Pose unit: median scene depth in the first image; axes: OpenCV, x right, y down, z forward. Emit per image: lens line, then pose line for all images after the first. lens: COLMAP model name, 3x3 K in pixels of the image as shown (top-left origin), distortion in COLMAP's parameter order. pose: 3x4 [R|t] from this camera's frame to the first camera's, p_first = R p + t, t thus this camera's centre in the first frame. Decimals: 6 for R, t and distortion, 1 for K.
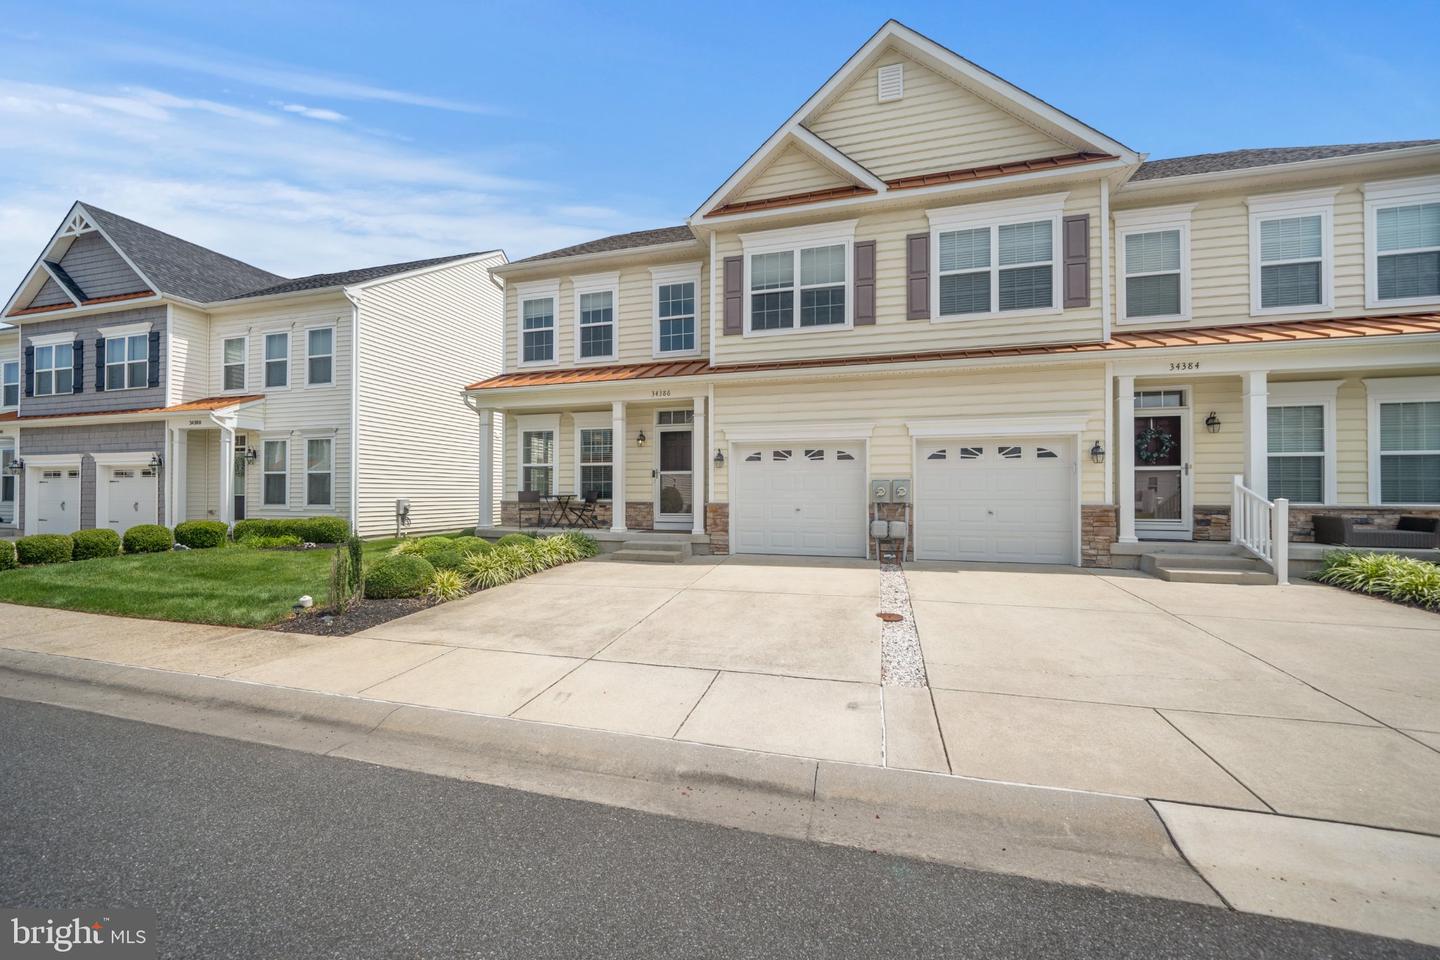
lens RADIAL K [[527.3, 0, 720.0], [0, 527.3, 480.0], [0, 0, 1]] dist [-0.000284, -0.000029]
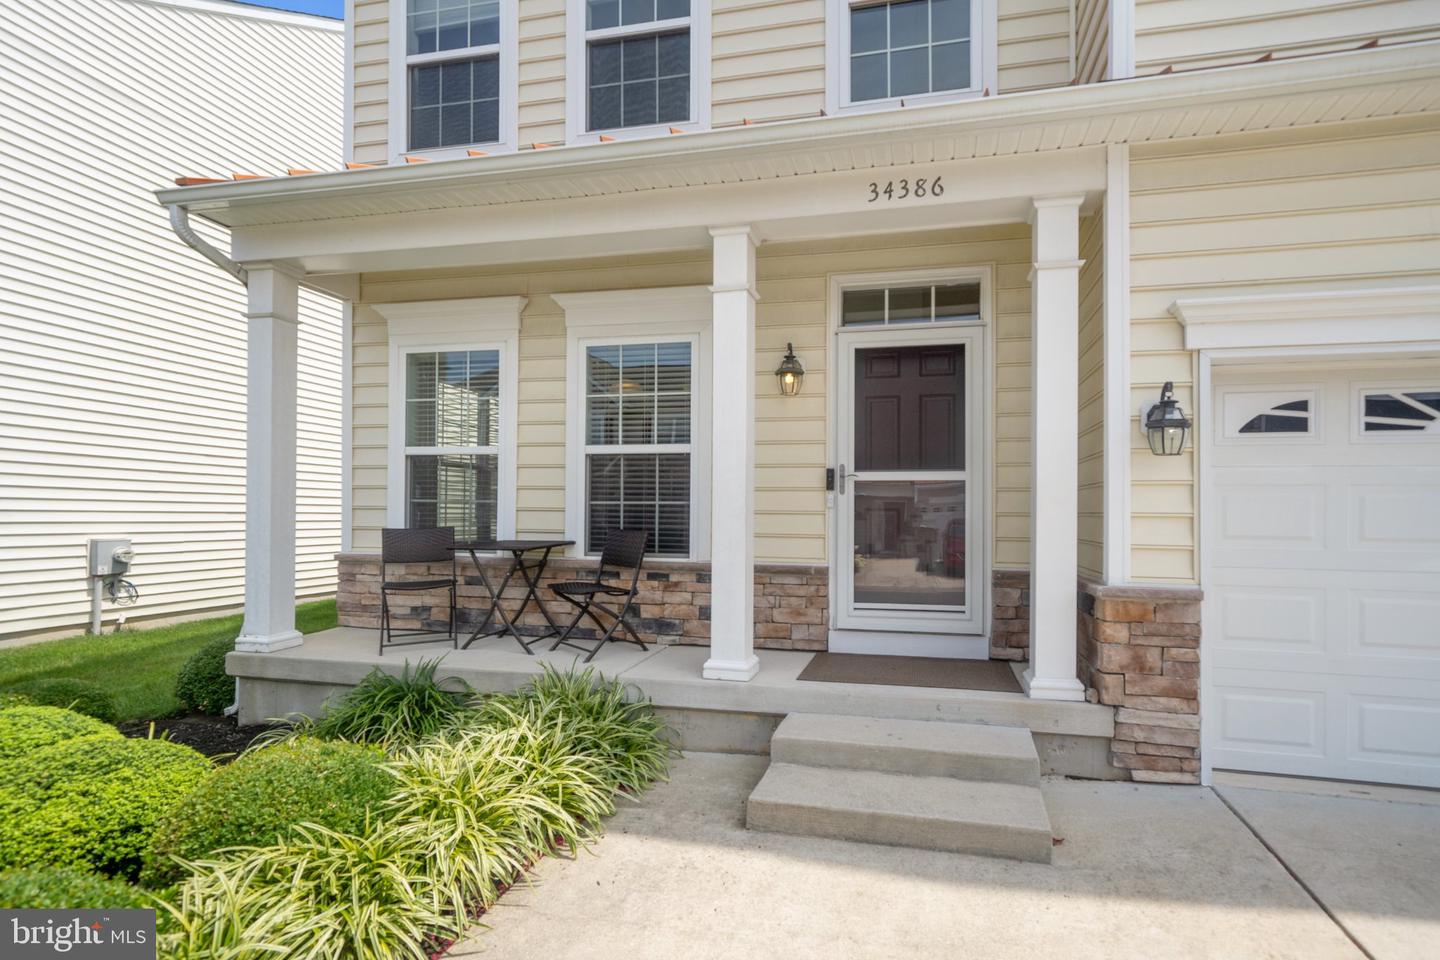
lens RADIAL K [[675.4, 0, 842.6], [0, 675.4, 507.5], [0, 0, 1]] dist [0.016283, -0.000134]
pose [[0.988515, 0.009228, 0.150839, -0.170346], [-0.010846, 0.999892, 0.009907, 0.001096], [-0.150731, -0.011429, 0.988509, 0.557500]]
